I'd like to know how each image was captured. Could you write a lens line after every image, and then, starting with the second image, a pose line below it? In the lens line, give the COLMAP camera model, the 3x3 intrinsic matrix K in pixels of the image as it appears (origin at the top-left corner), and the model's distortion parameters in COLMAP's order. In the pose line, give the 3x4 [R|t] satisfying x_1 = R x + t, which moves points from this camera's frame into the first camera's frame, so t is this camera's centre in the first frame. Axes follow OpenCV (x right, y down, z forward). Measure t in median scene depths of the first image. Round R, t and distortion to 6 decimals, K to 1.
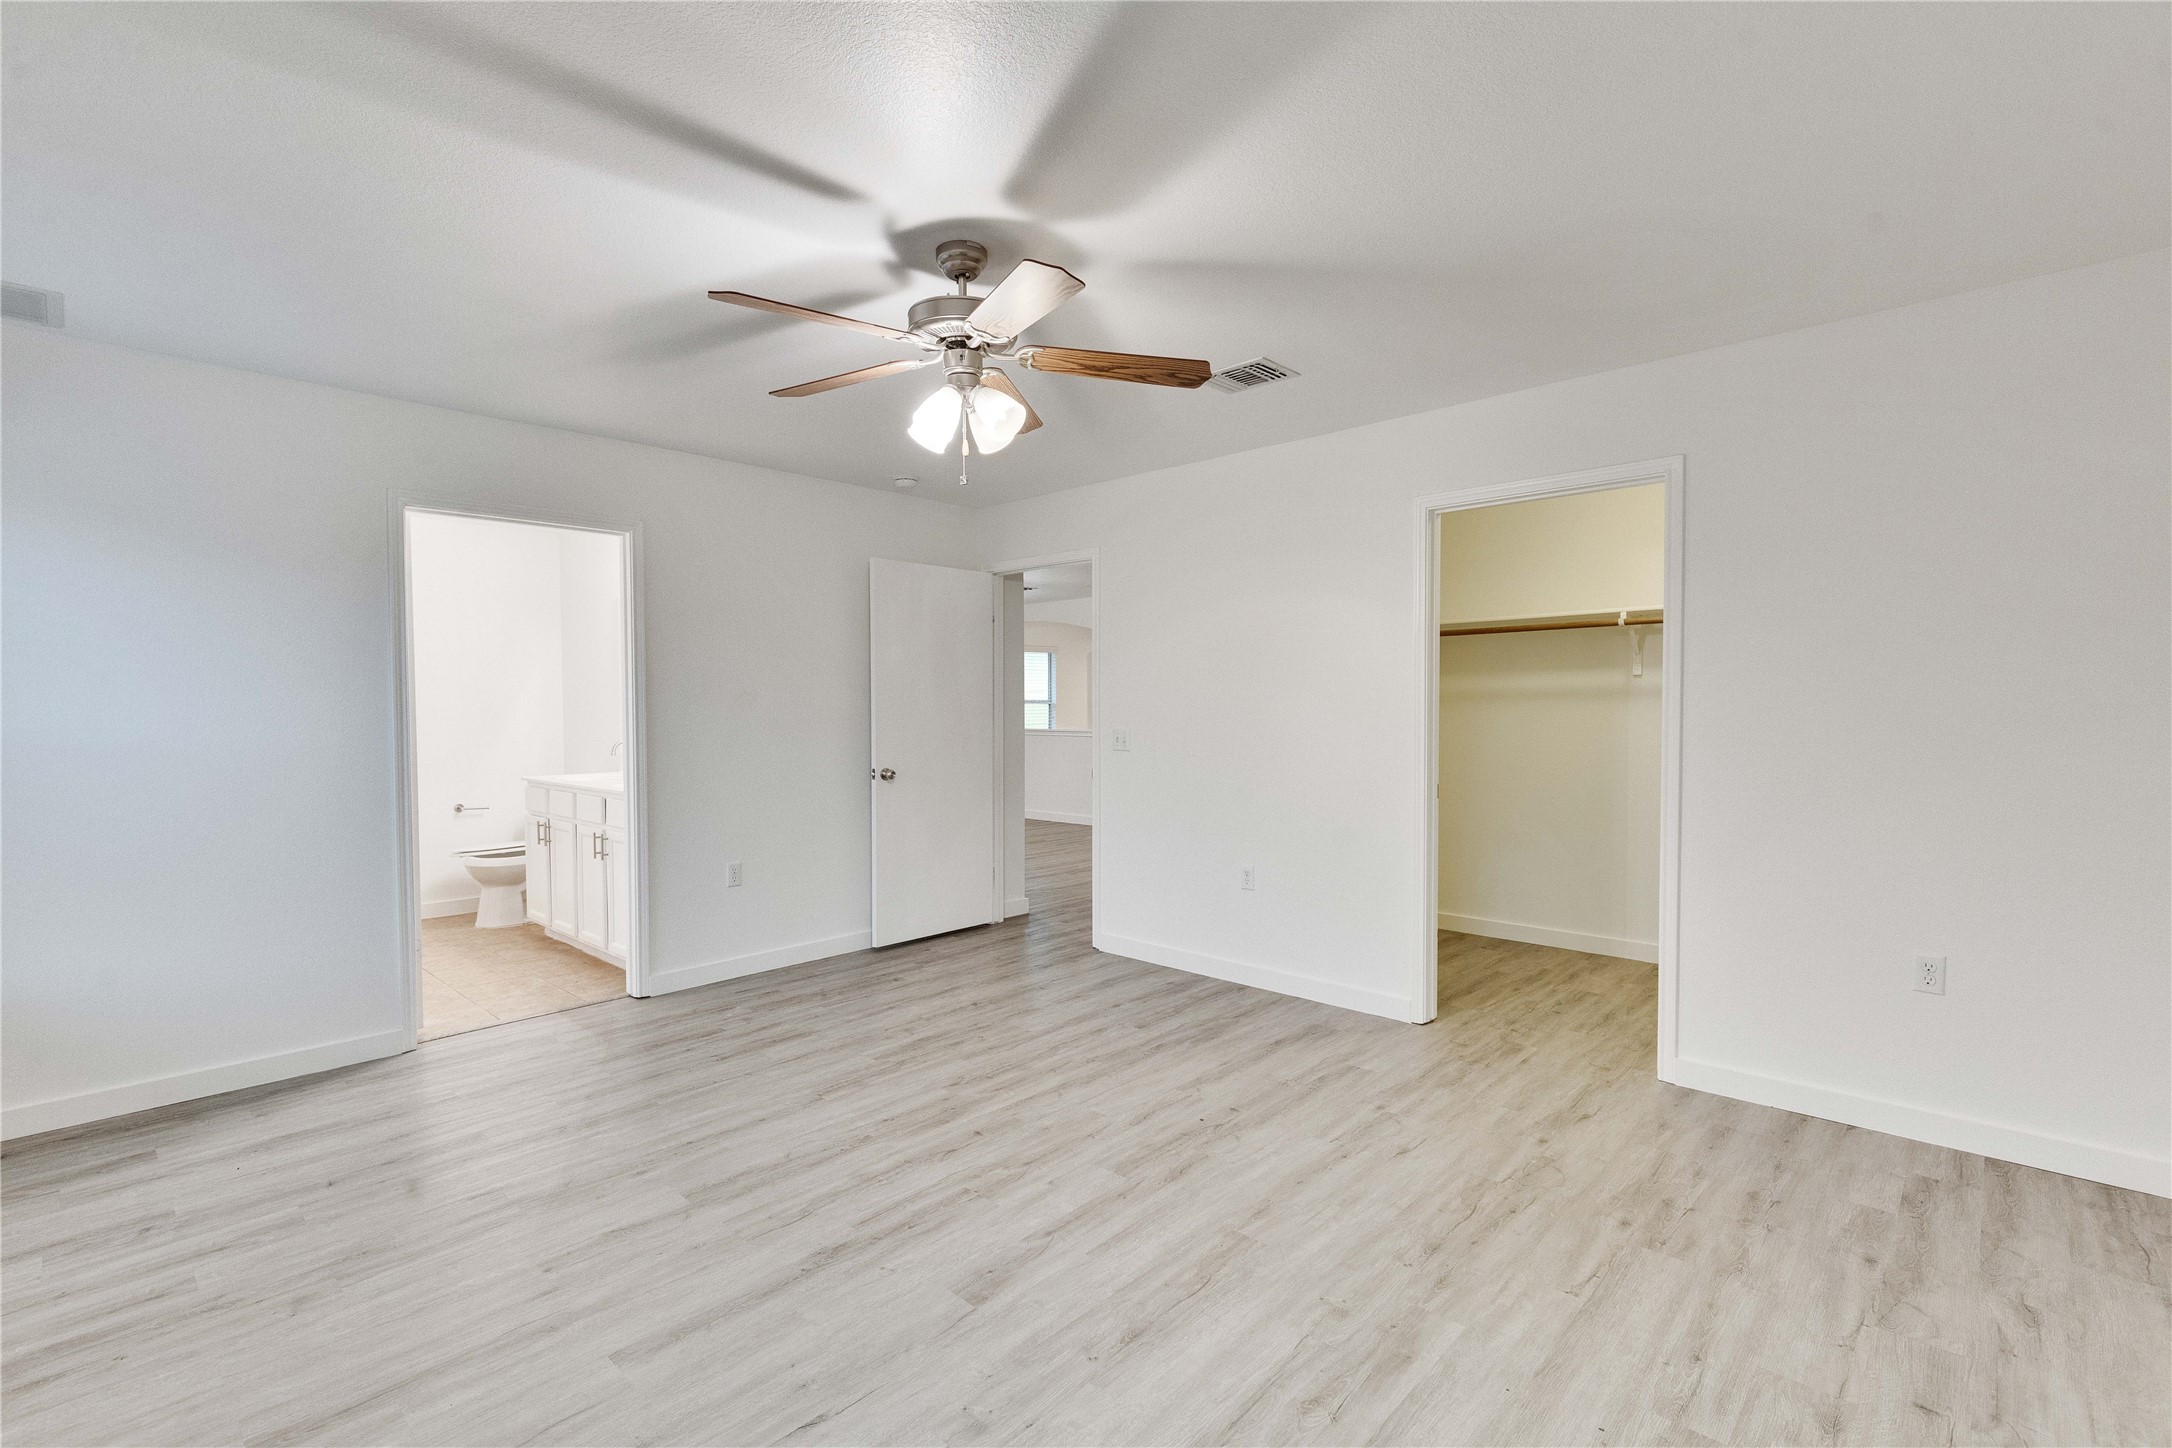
lens RADIAL K [[993.3, 0, 1071.3], [0, 993.3, 710.2], [0, 0, 1]] dist [0.000278, -0.000093]
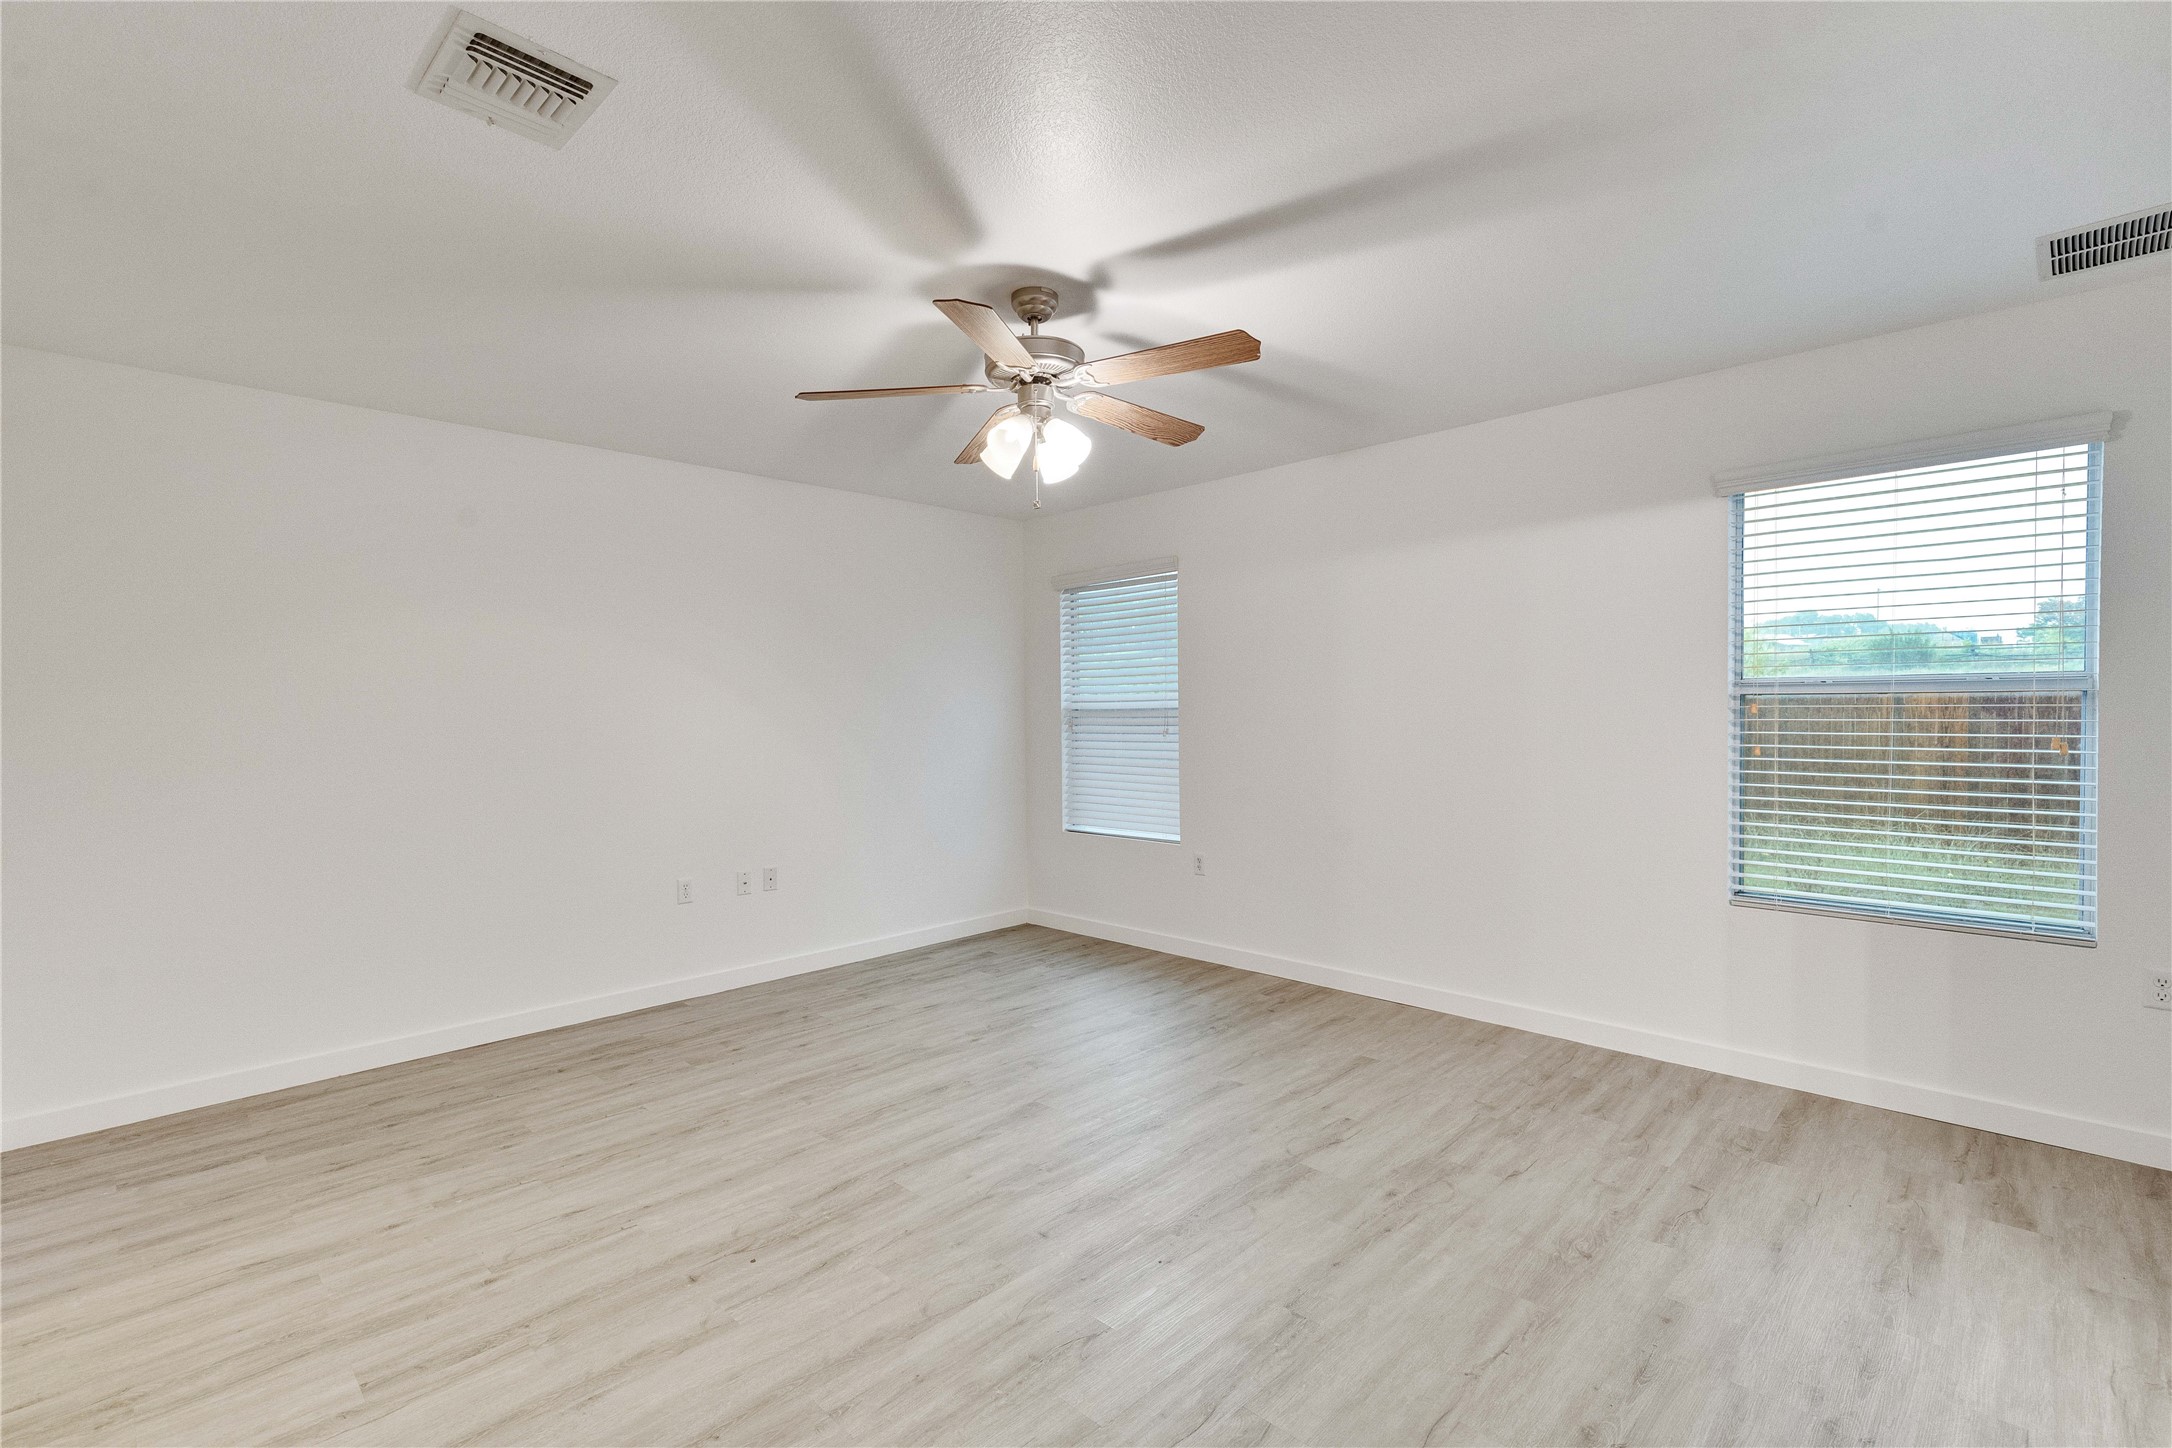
lens RADIAL K [[980.5, 0, 1086.0], [0, 980.5, 724.0], [0, 0, 1]] dist [0.009639, -0.000229]
pose [[-0.999808, 0.018073, 0.007593, -0.155288], [0.018203, 0.999684, 0.017361, -0.010629], [-0.007277, 0.017496, -0.999820, 1.964746]]
